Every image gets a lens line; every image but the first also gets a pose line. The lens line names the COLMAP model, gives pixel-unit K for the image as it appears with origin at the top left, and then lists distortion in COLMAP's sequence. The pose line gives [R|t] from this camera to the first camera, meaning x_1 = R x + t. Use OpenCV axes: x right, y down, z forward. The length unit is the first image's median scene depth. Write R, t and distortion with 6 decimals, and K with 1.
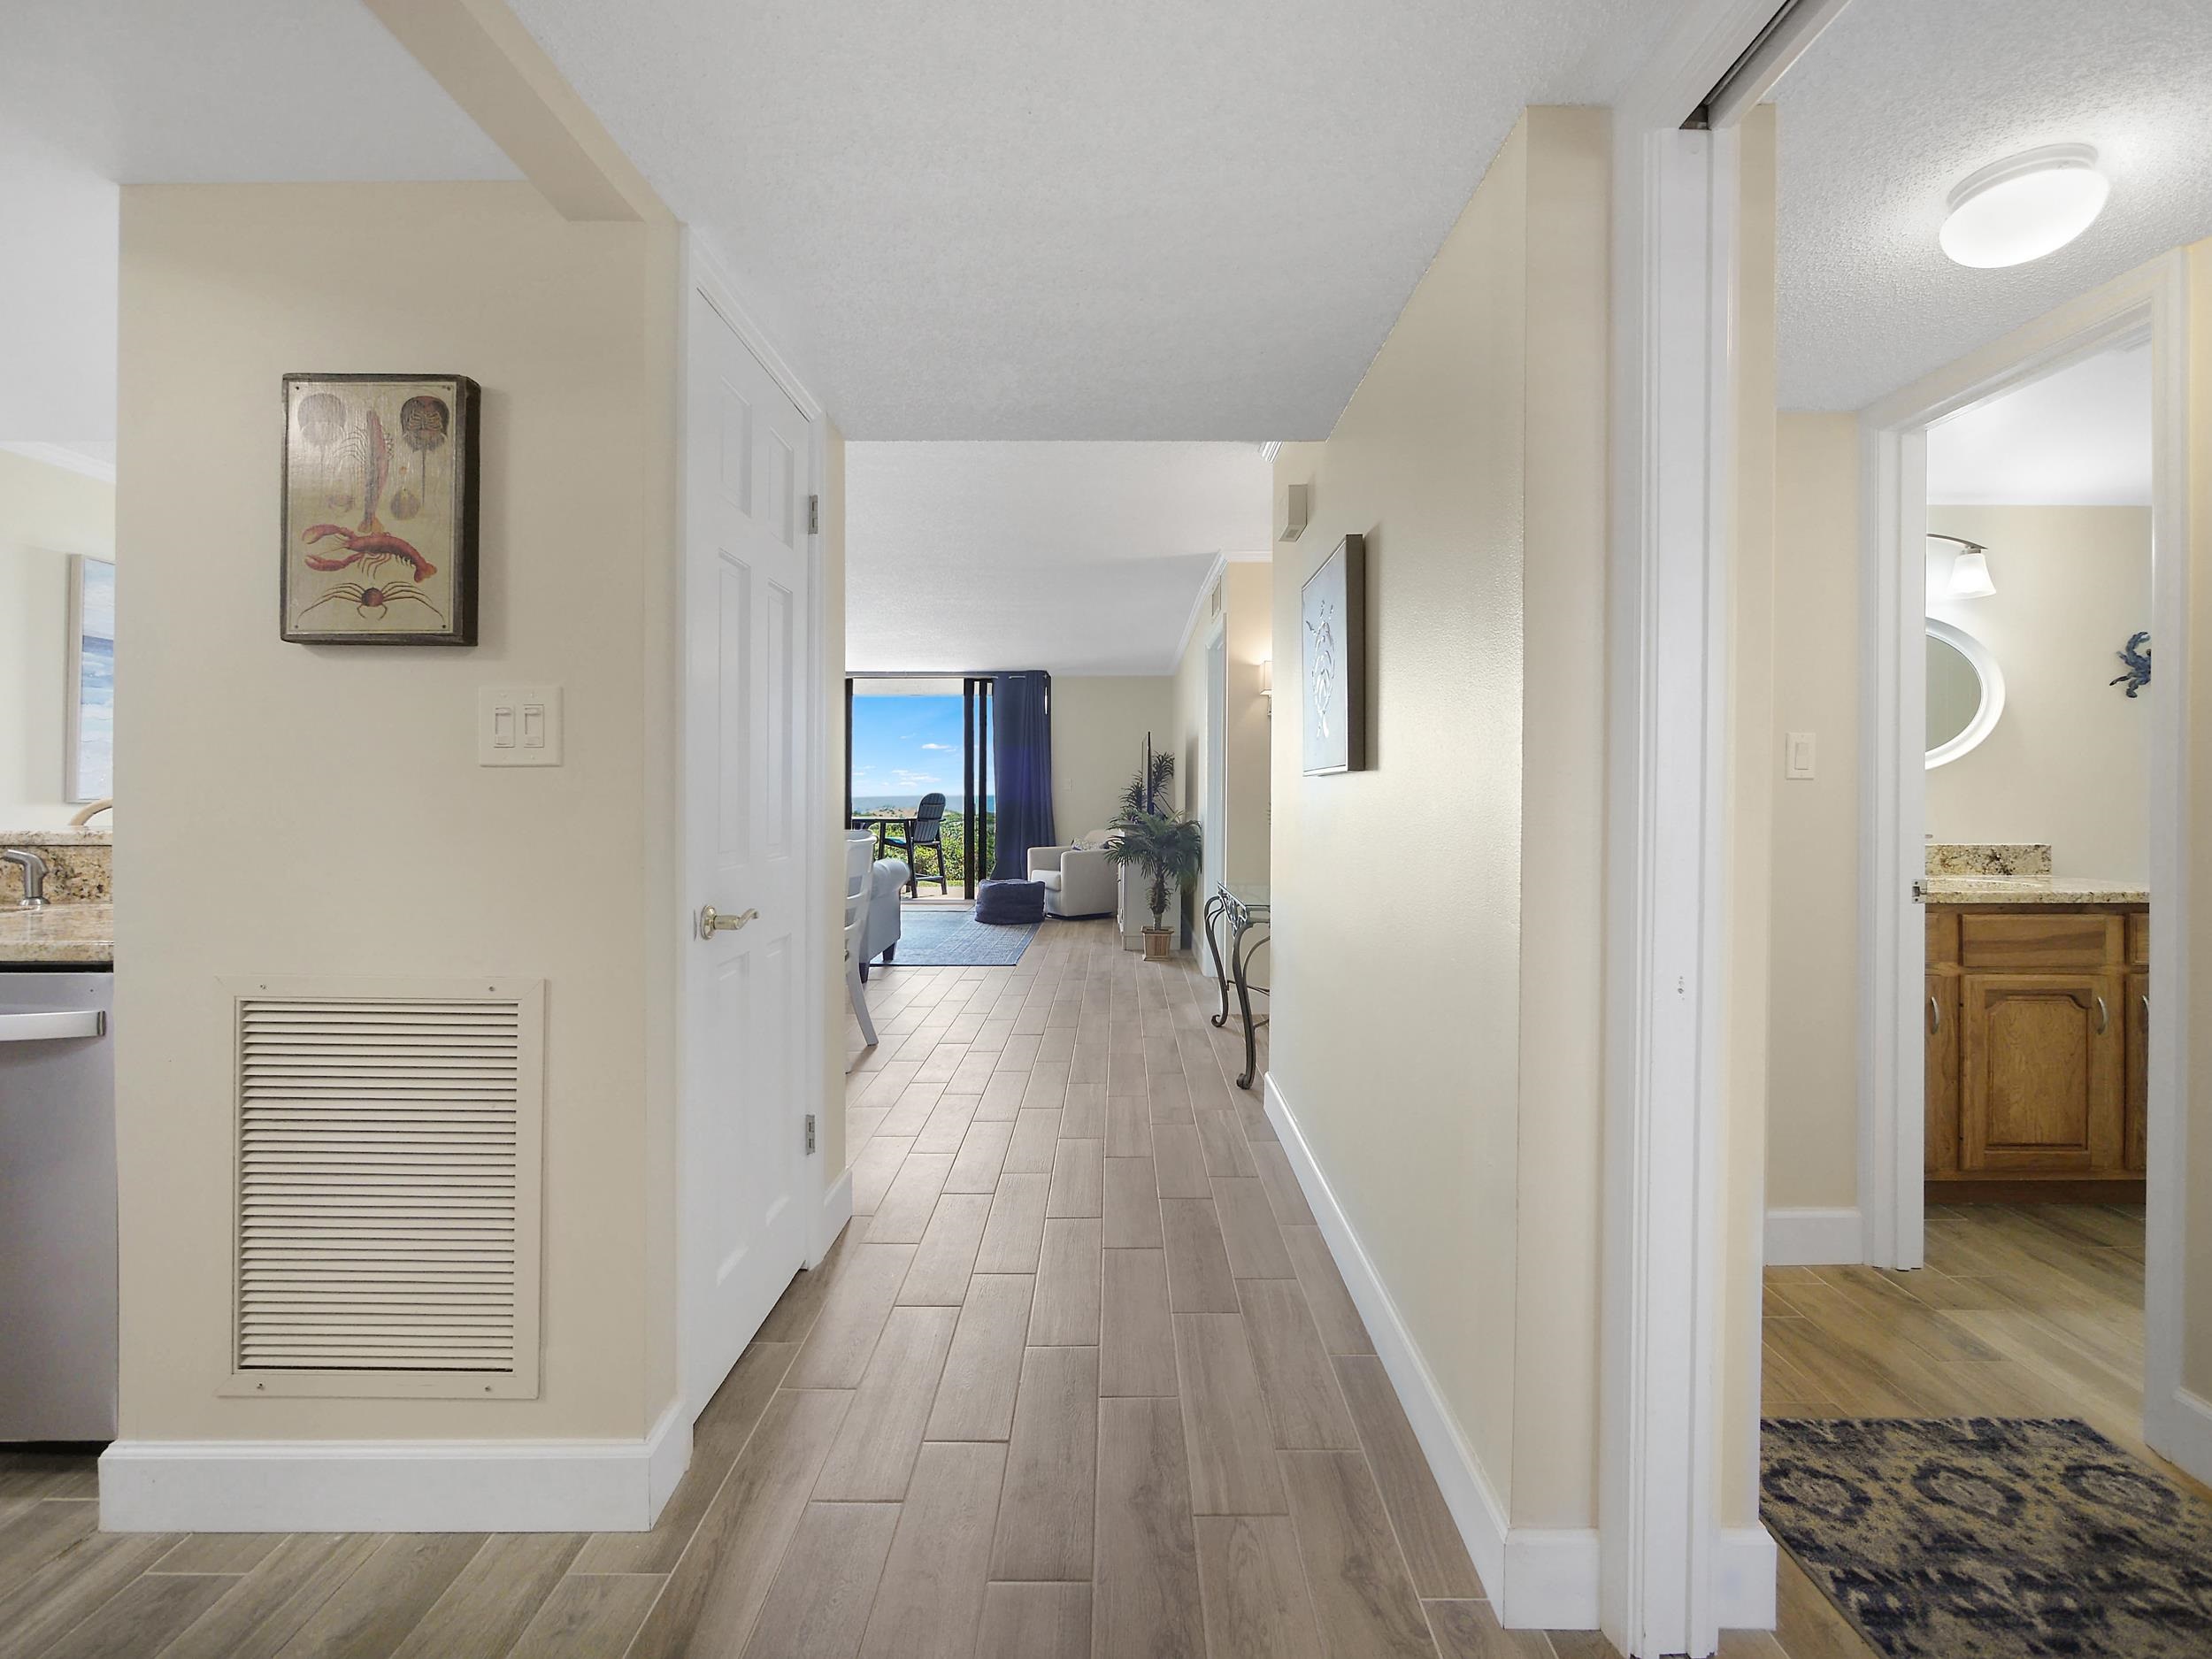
lens RADIAL K [[950.8, 0, 1118.8], [0, 950.8, 801.4], [0, 0, 1]] dist [-0.004468, 0.000153]
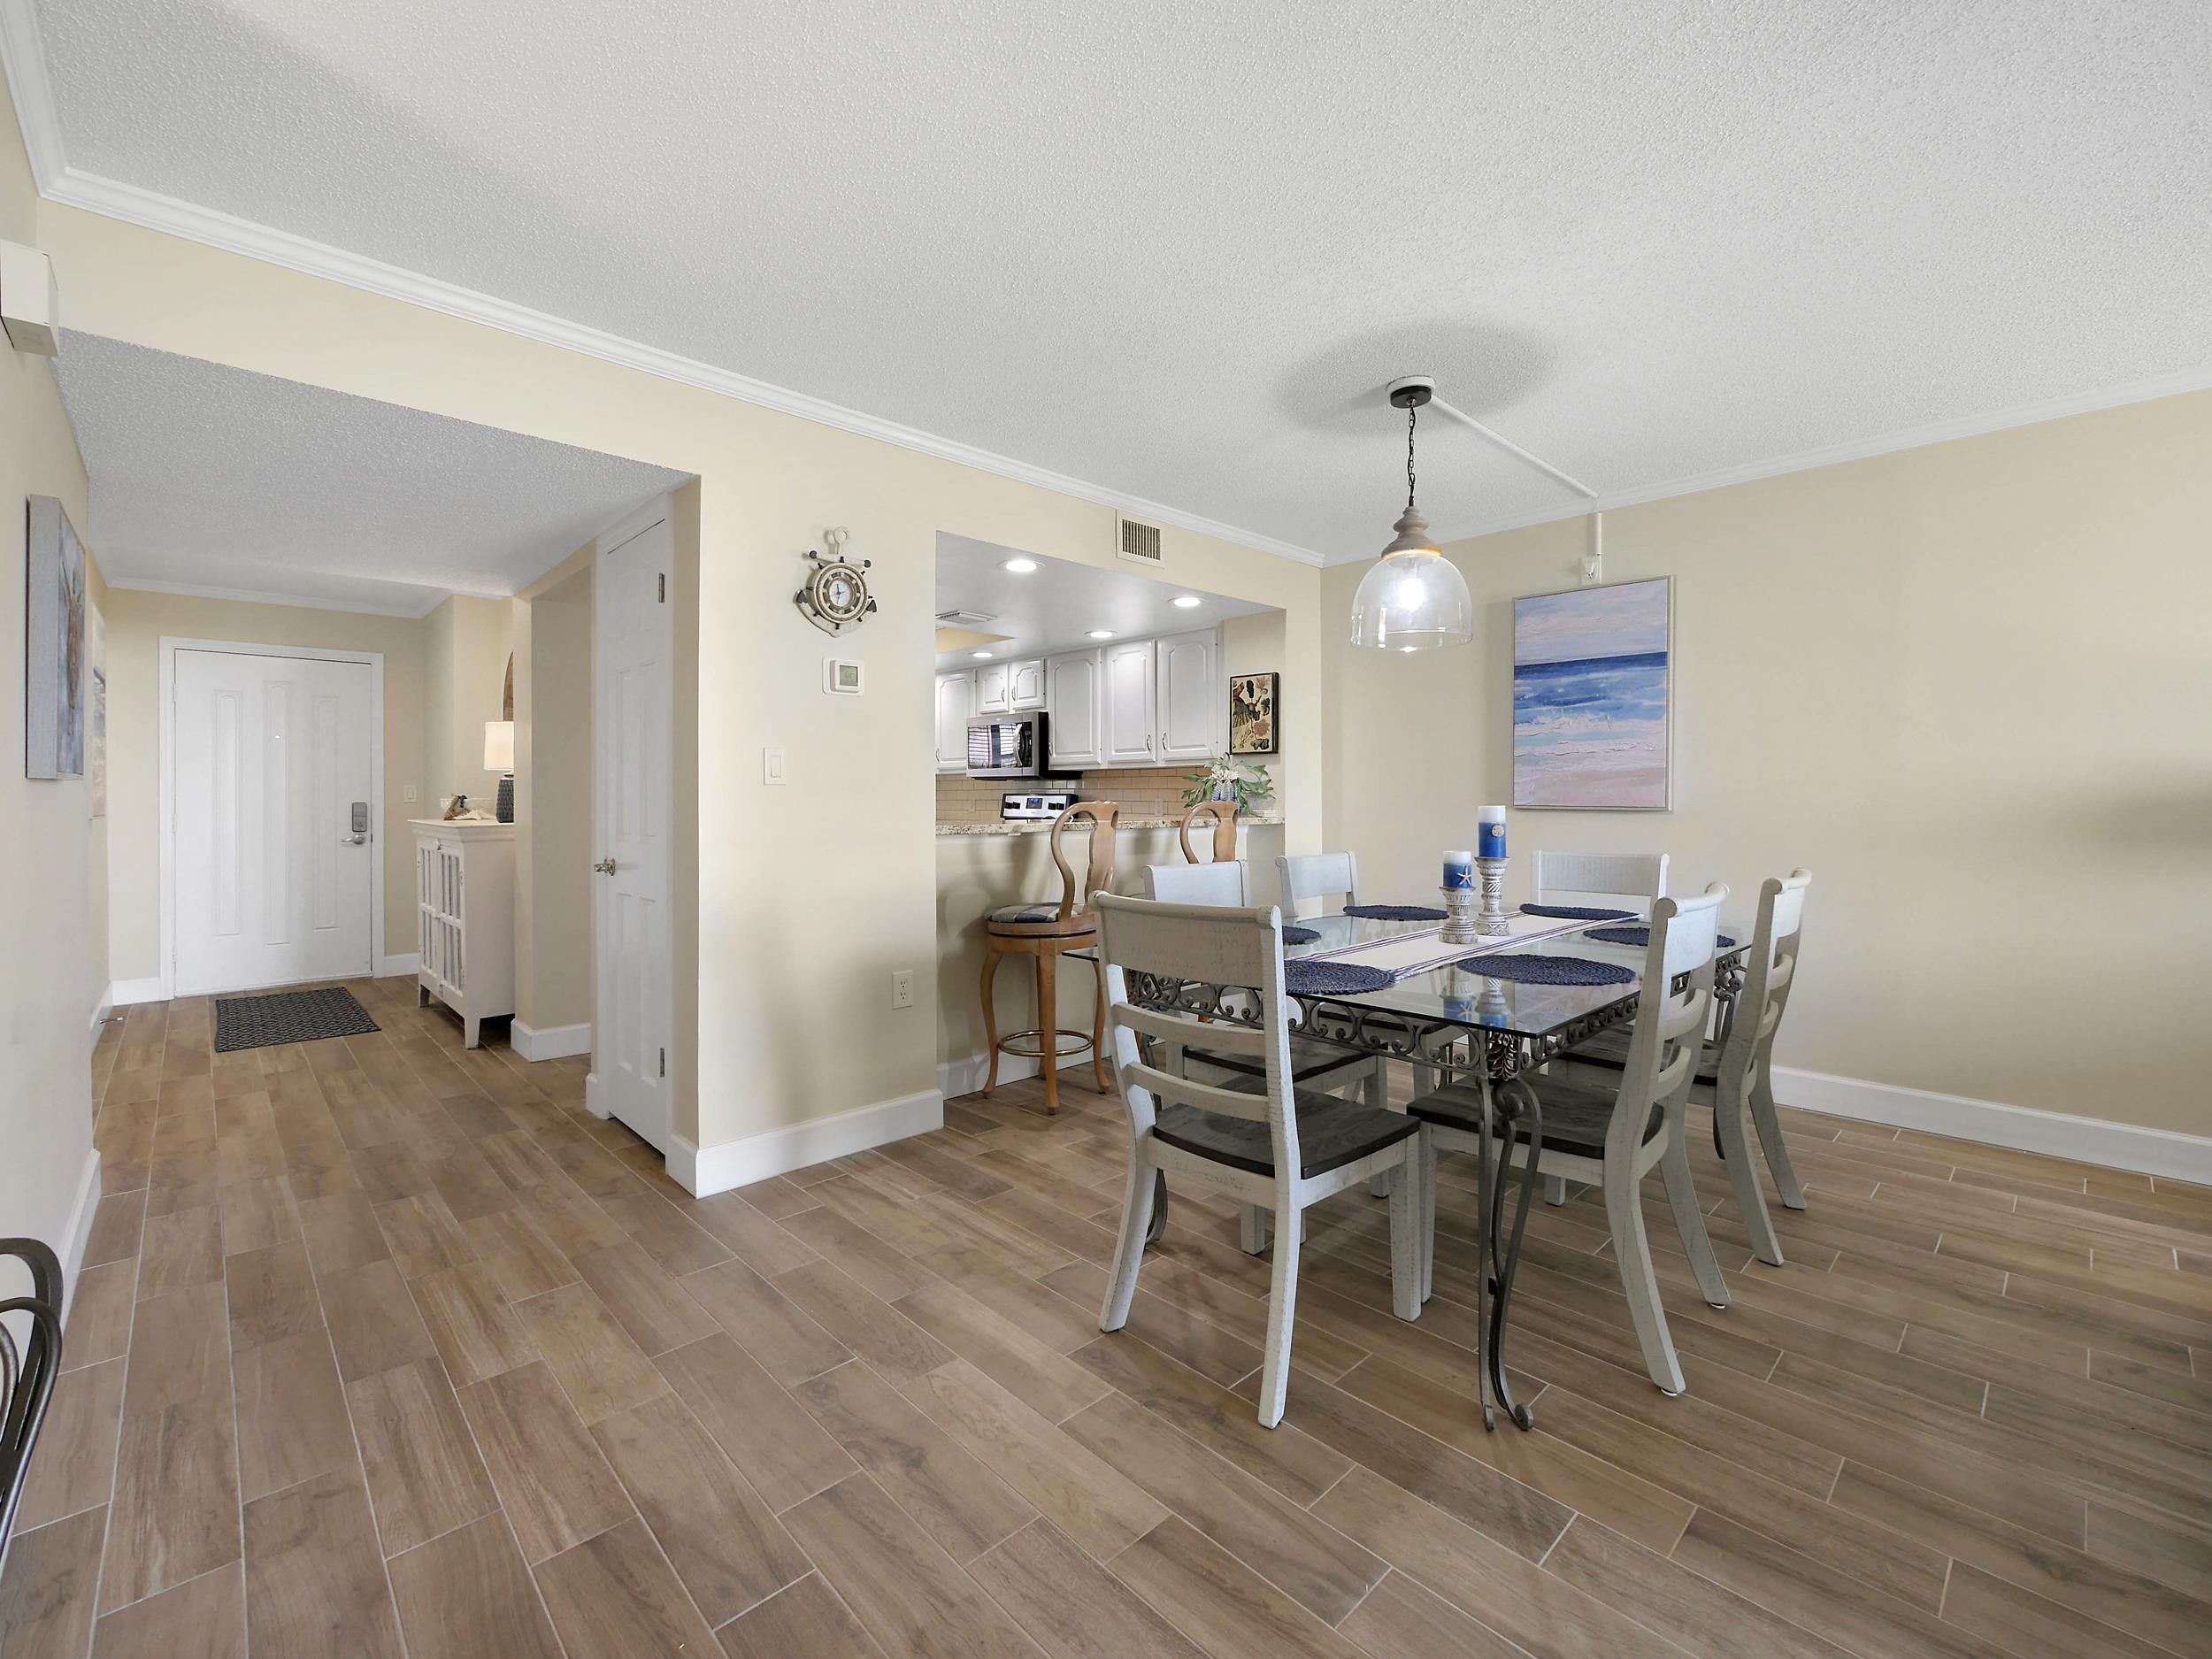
lens RADIAL K [[950.8, 0, 1121.3], [0, 950.8, 813.3], [0, 0, 1]] dist [-0.004468, 0.000153]
pose [[-0.717403, 0.013179, -0.696534, 0.154827], [0.000345, 0.999828, 0.018562, -0.017092], [0.696658, 0.013076, -0.717284, 2.843640]]
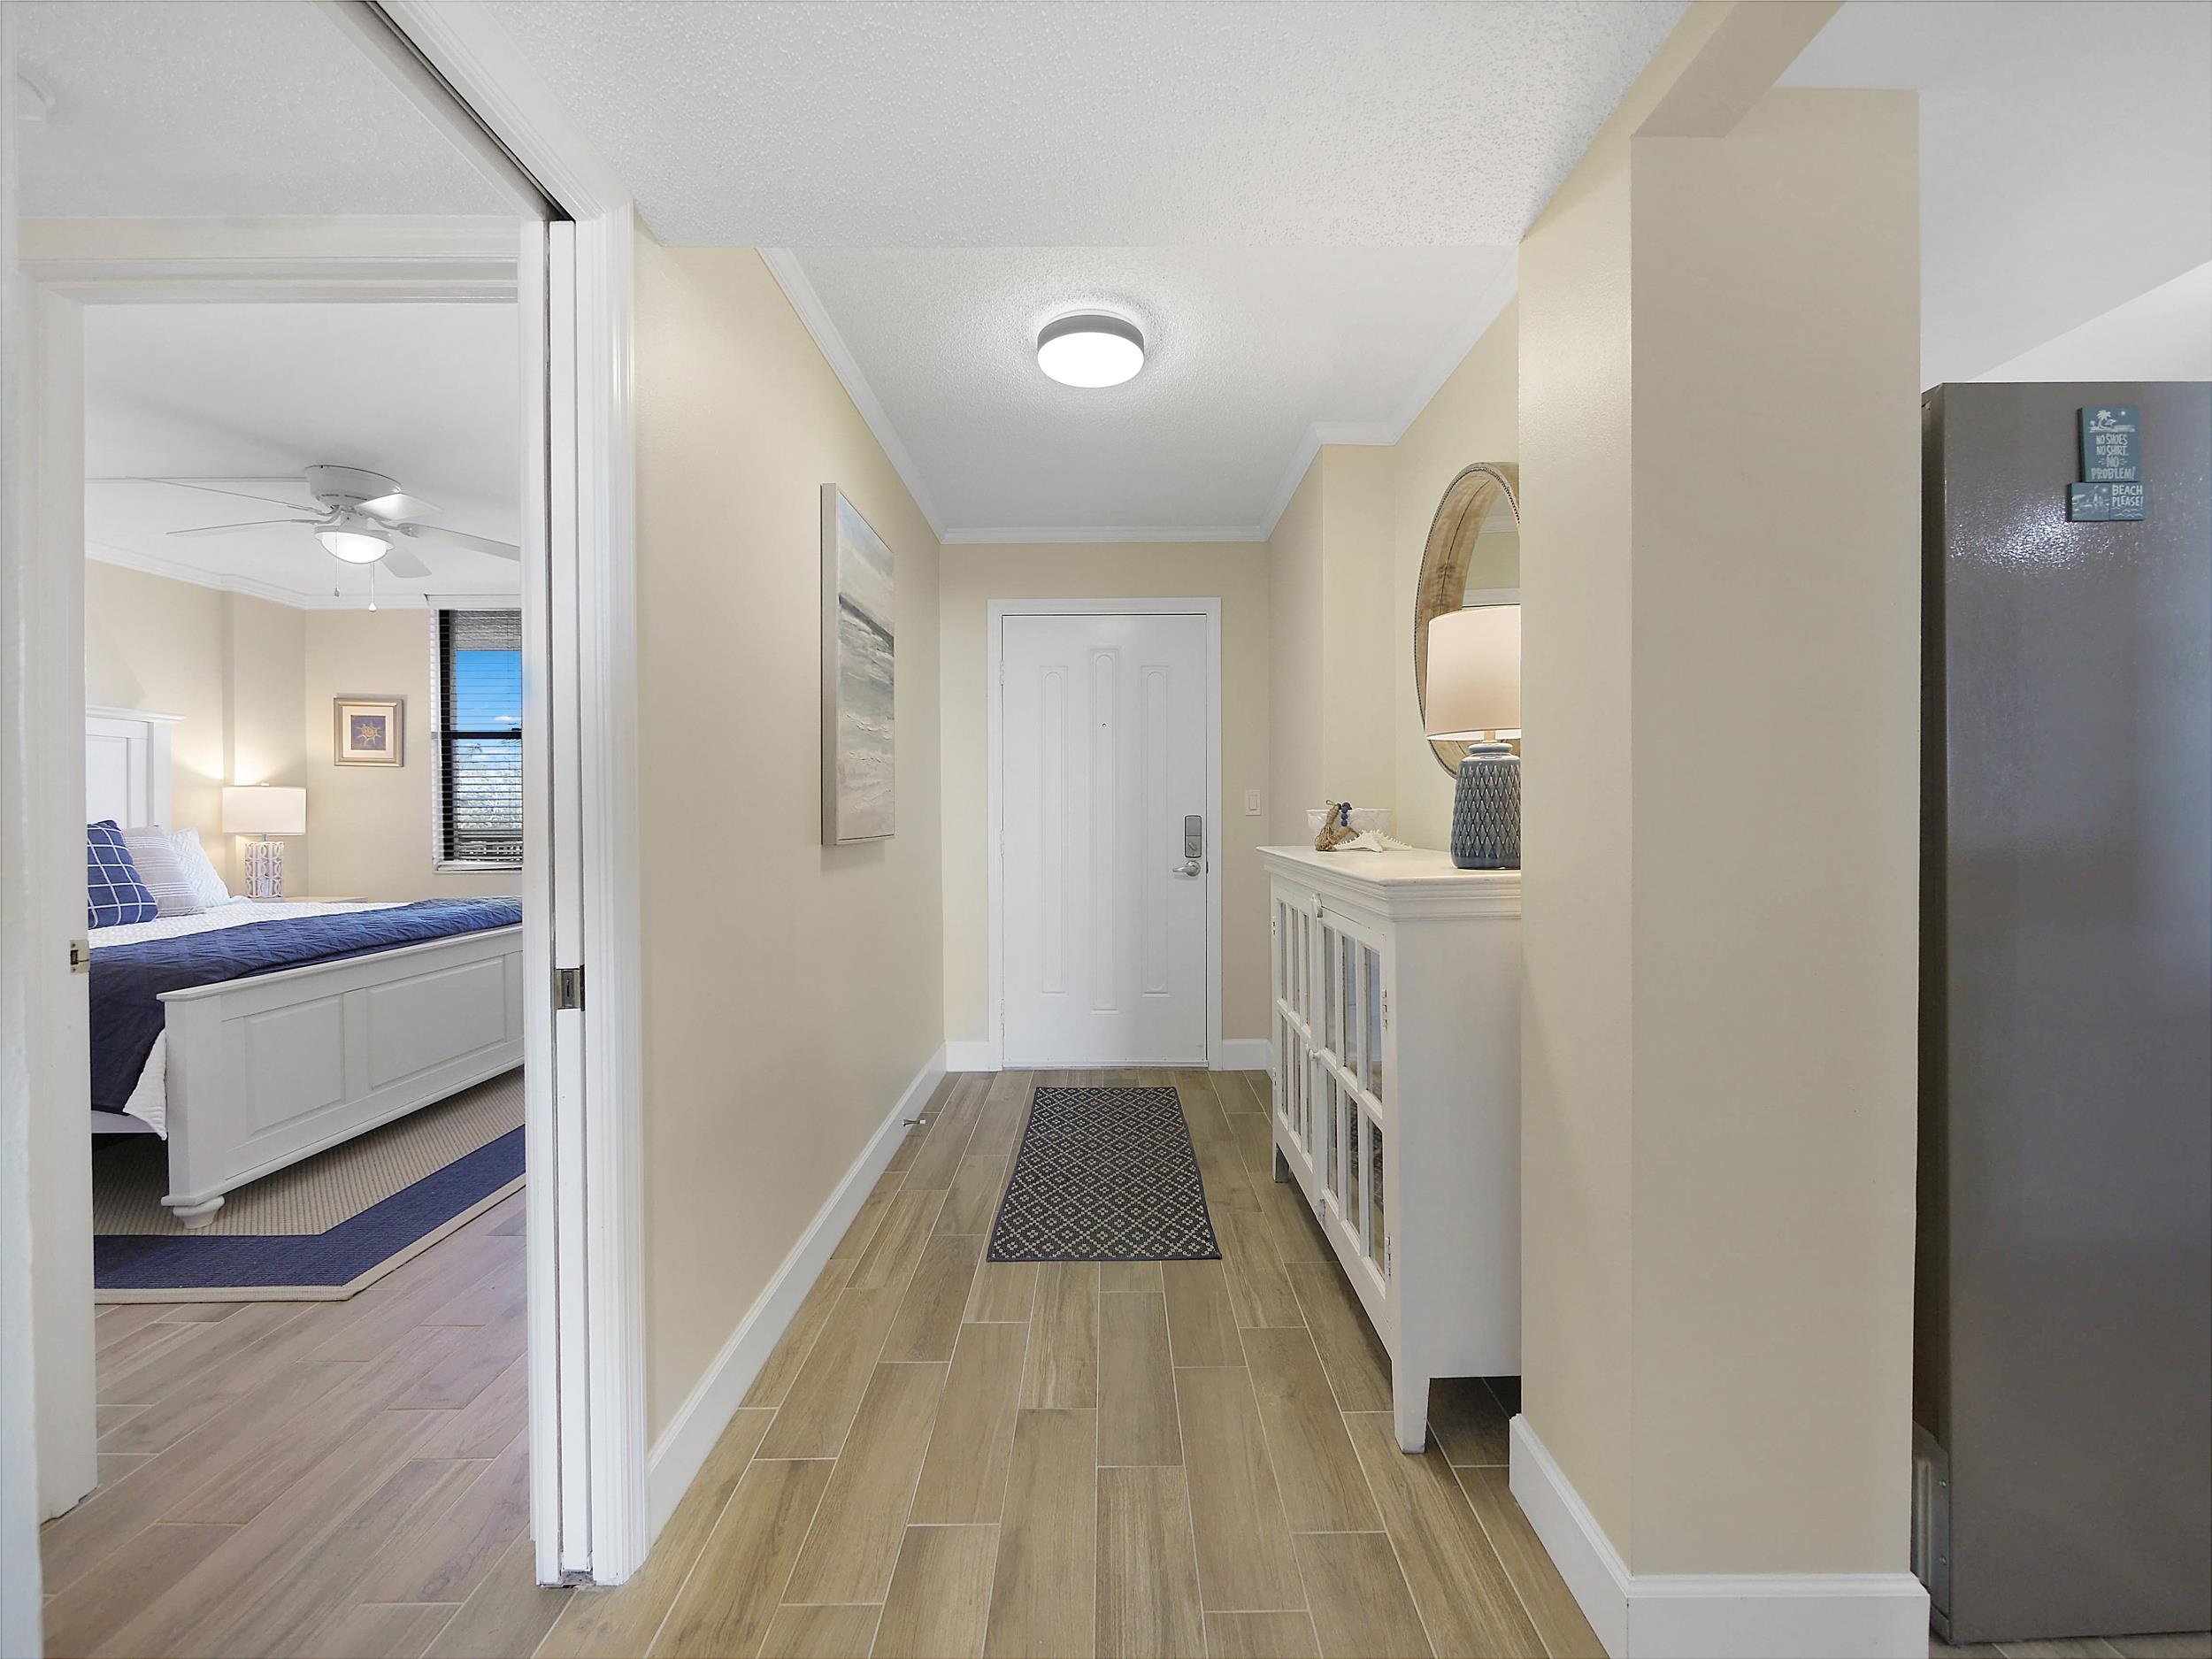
lens RADIAL K [[950.8, 0, 1113.4], [0, 950.8, 820.5], [0, 0, 1]] dist [-0.004468, 0.000153]
pose [[-0.999910, 0.012679, -0.004486, 0.022553], [0.012631, 0.999864, 0.010609, -0.012850], [0.004620, 0.010551, -0.999934, 1.538511]]
